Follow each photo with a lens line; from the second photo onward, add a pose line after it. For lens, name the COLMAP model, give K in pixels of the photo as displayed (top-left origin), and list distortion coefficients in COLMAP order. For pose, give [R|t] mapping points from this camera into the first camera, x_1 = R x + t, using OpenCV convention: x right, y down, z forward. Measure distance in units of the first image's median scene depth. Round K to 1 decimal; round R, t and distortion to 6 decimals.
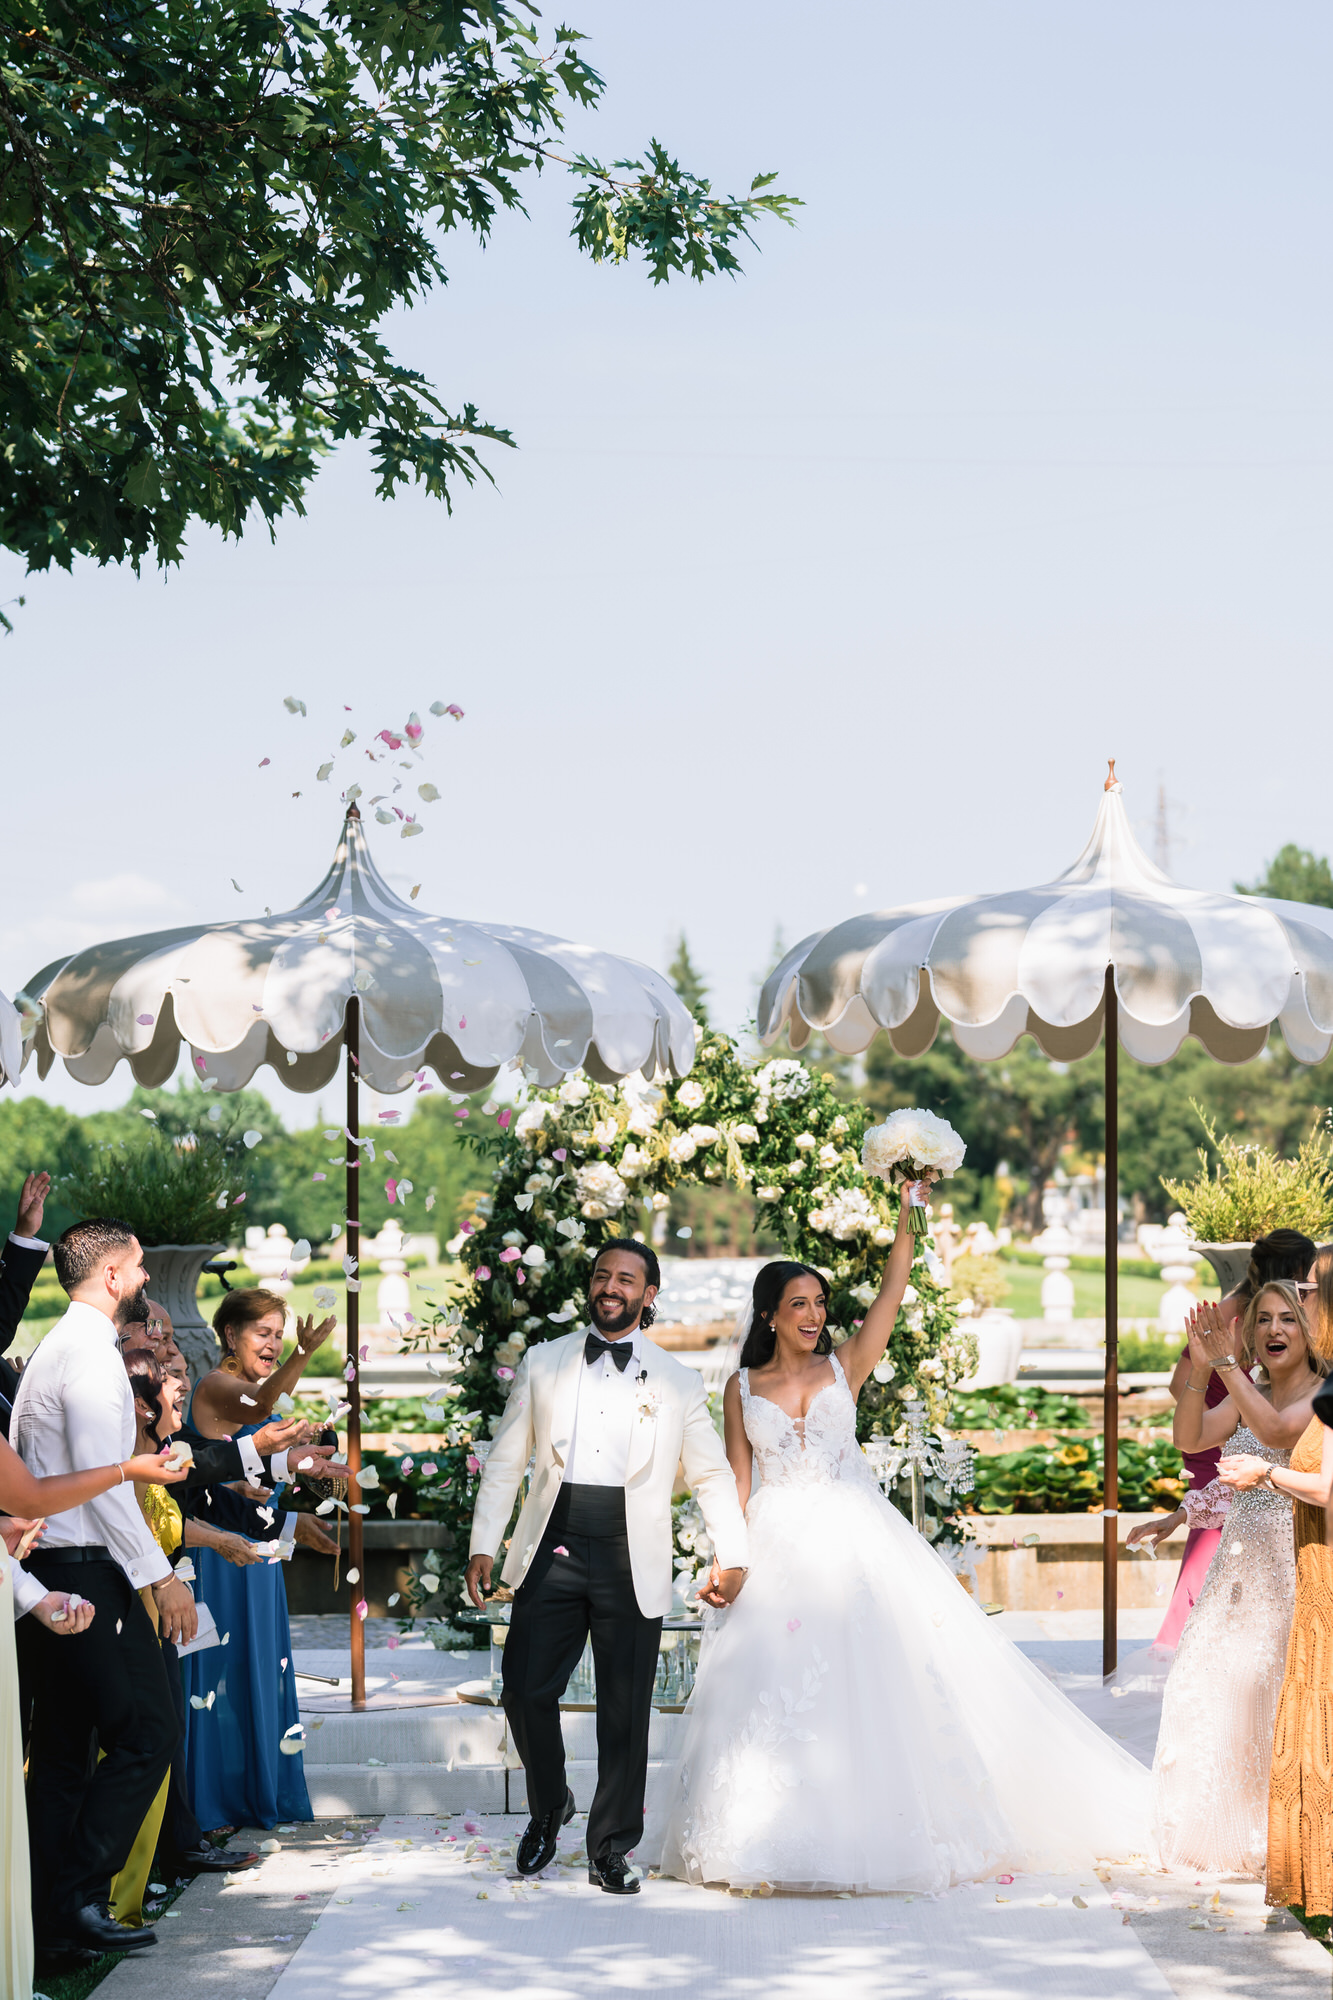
lens RADIAL K [[4324.7, 0, 666.5], [0, 4324.7, 1000.0], [0, 0, 1]] dist [0.035813, -0.557645]
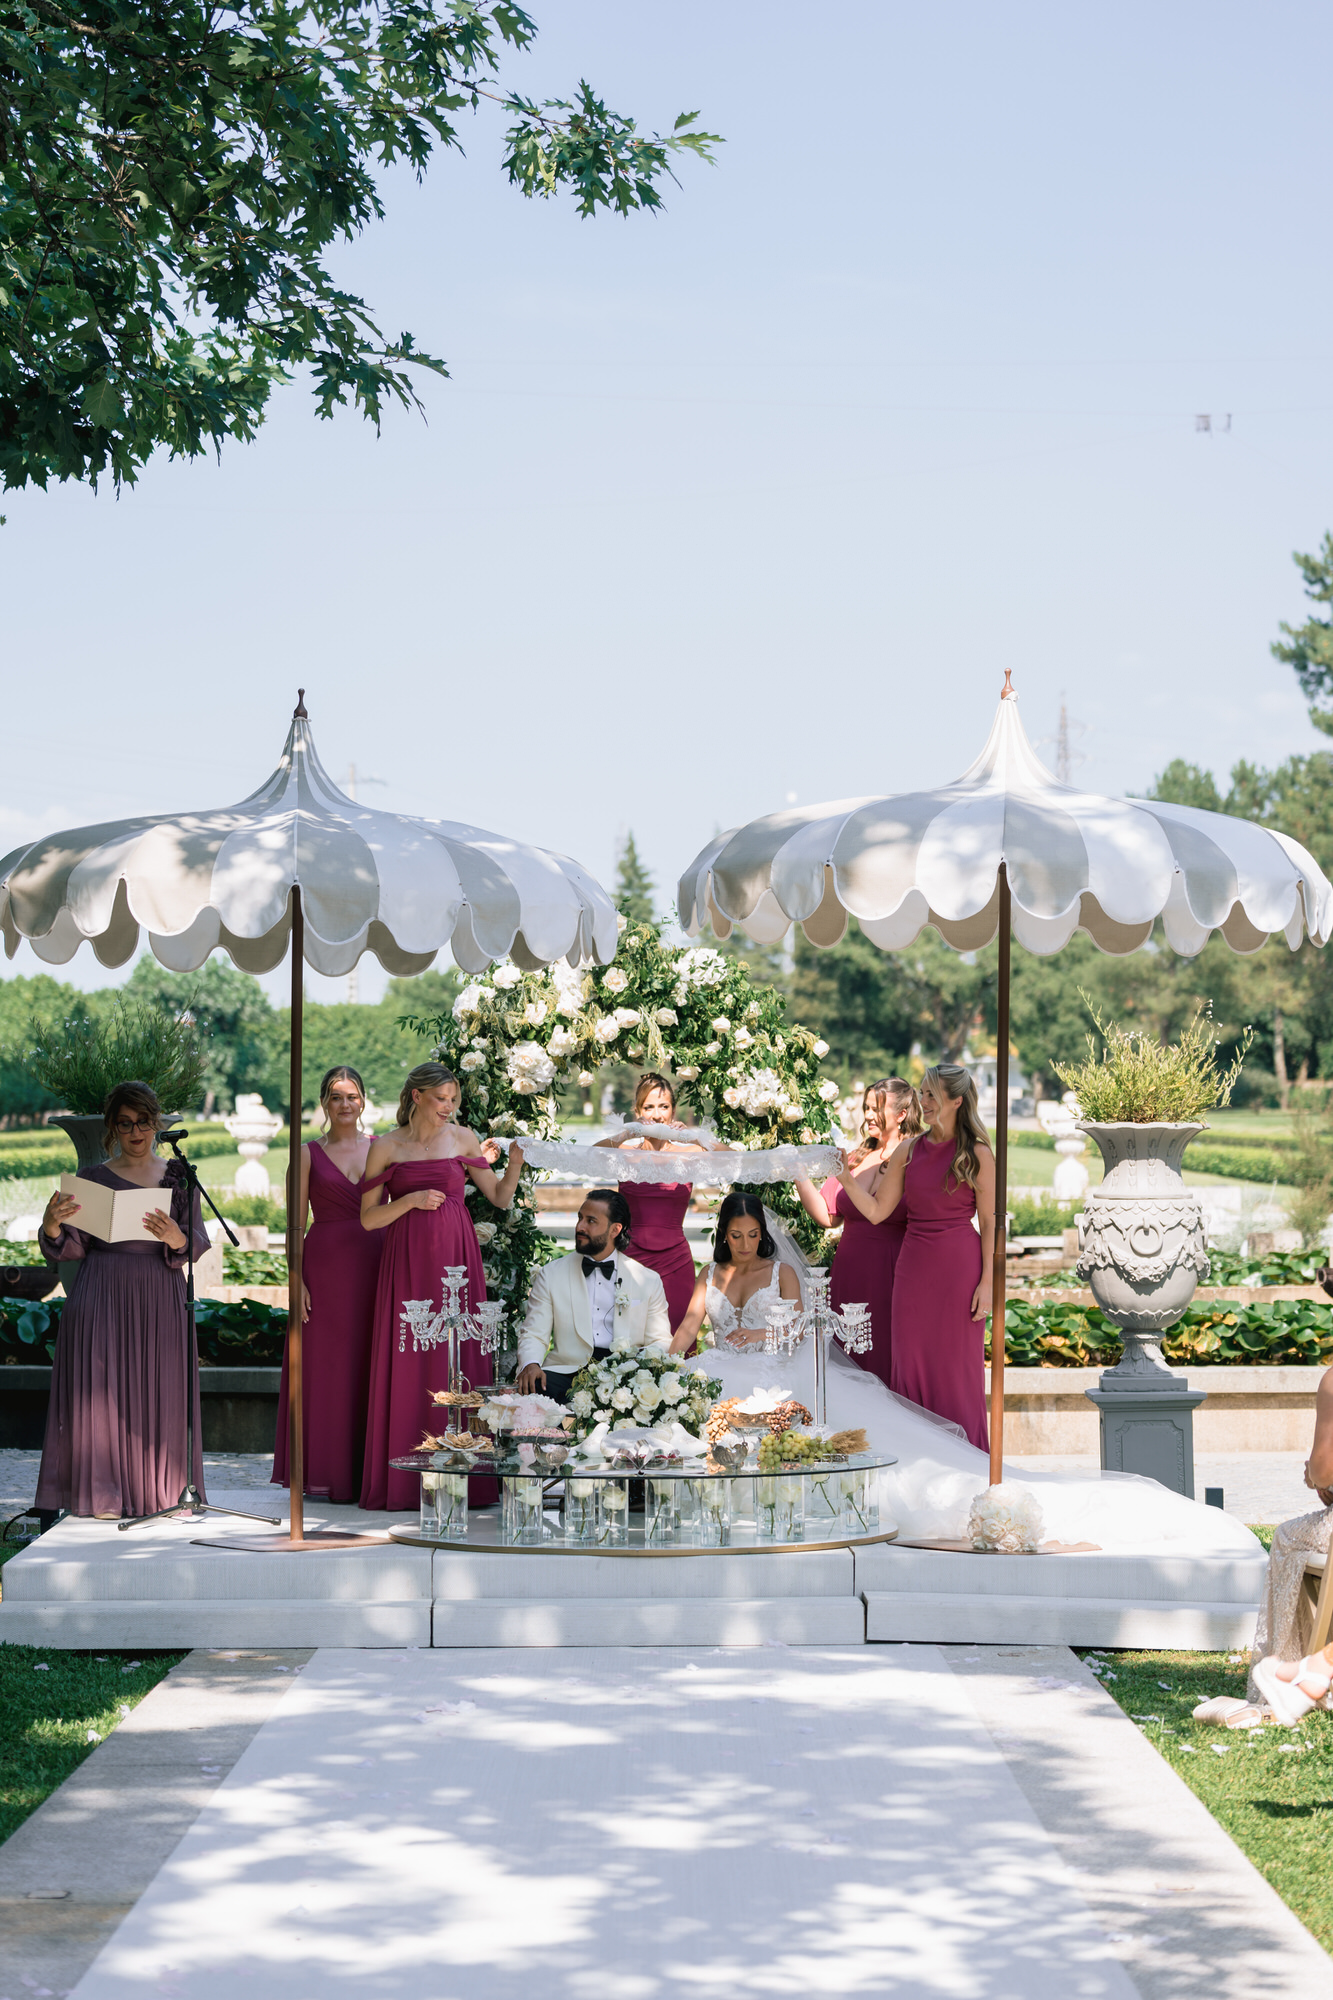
lens RADIAL K [[3335.3, 0, 666.5], [0, 3335.3, 1000.0], [0, 0, 1]] dist [-0.043196, 0.265992]
pose [[0.999865, 0.010568, -0.012616, 0.028886], [-0.010207, 0.999546, 0.028332, 0.003185], [0.012910, -0.028199, 0.999519, 0.169155]]
